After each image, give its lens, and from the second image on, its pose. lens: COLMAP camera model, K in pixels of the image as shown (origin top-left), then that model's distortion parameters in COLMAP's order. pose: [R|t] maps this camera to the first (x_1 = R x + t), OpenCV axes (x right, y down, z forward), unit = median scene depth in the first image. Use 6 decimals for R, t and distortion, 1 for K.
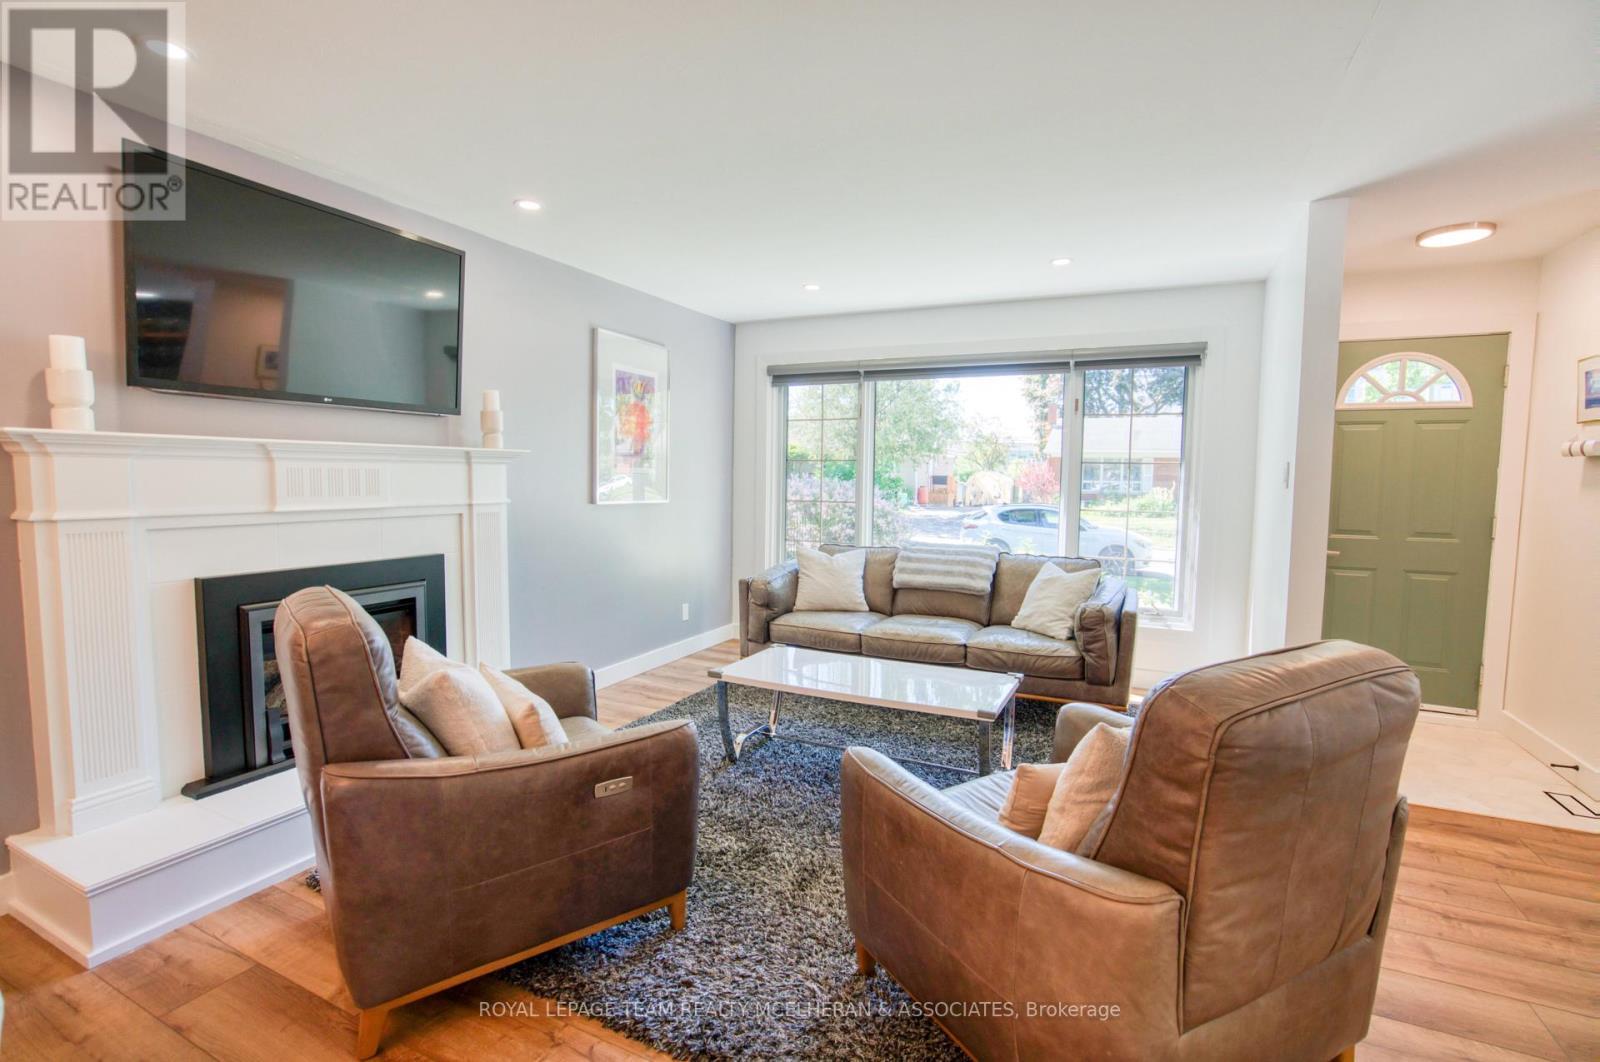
lens RADIAL K [[727.5, 0, 801.5], [0, 727.5, 525.0], [0, 0, 1]] dist [-0.029162, 0.005803]
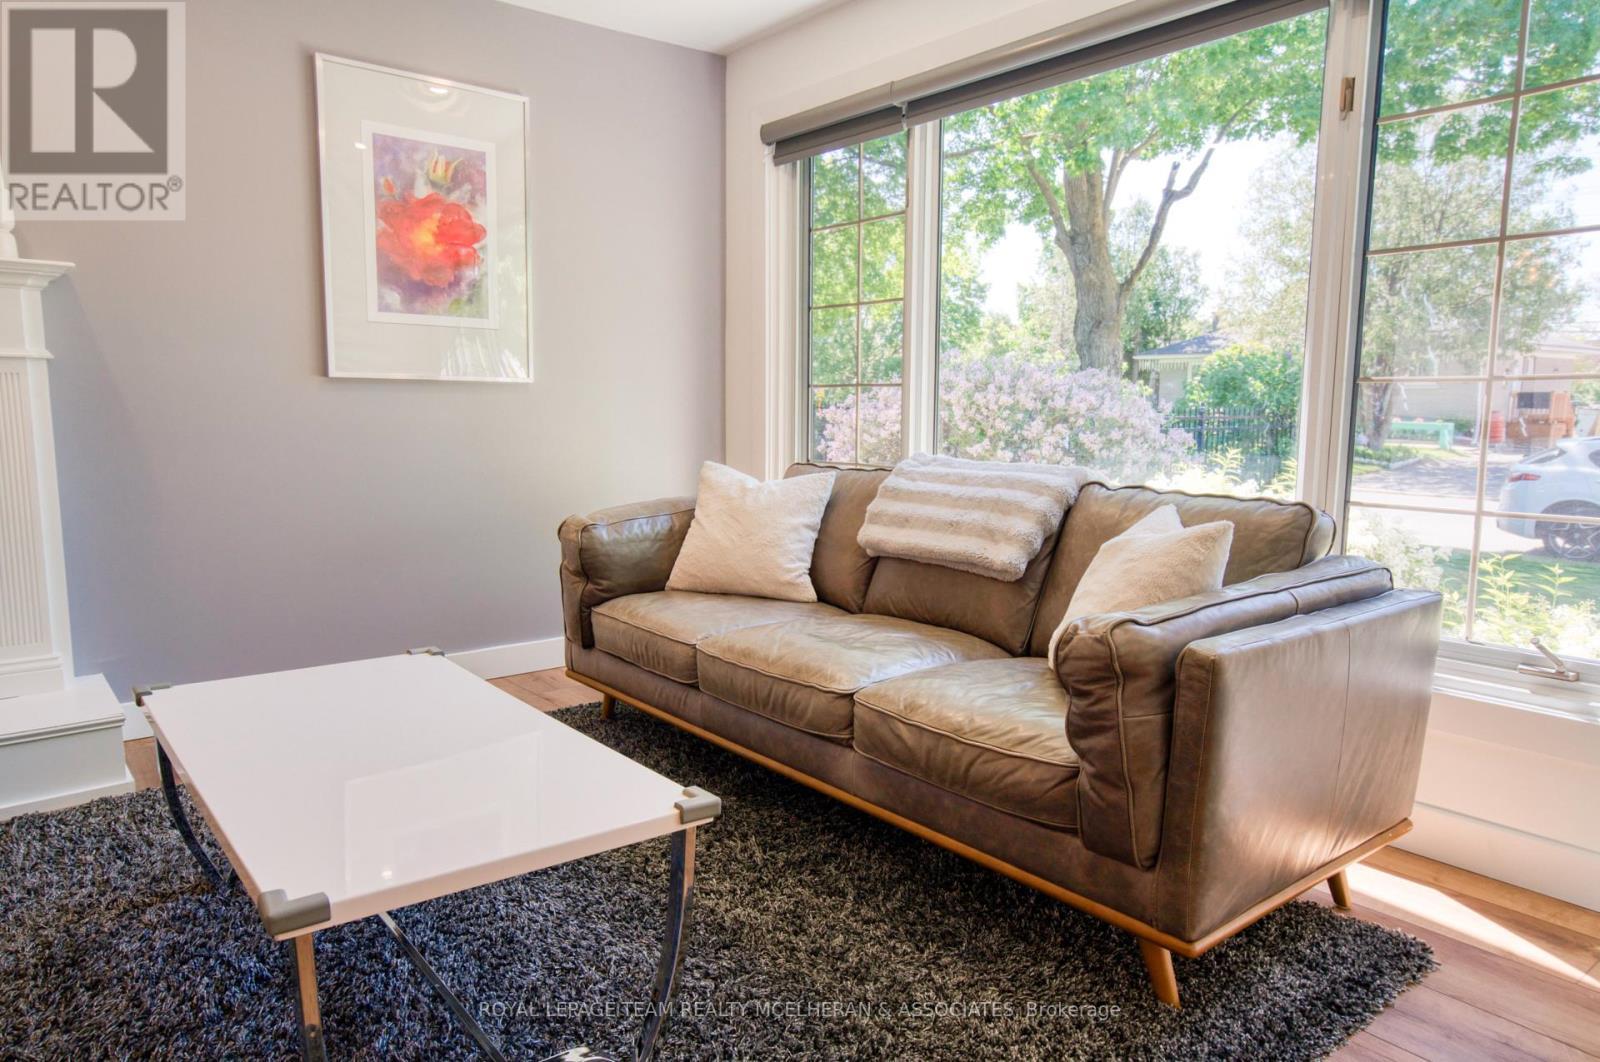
lens RADIAL K [[1037.8, 0, 804.0], [0, 1037.8, 525.8], [0, 0, 1]] dist [0.010784, 0.003947]
pose [[0.902752, 0.042447, -0.428062, 0.378883], [-0.021371, 0.998316, 0.053924, 0.033730], [0.429631, -0.039532, 0.902139, 0.397721]]
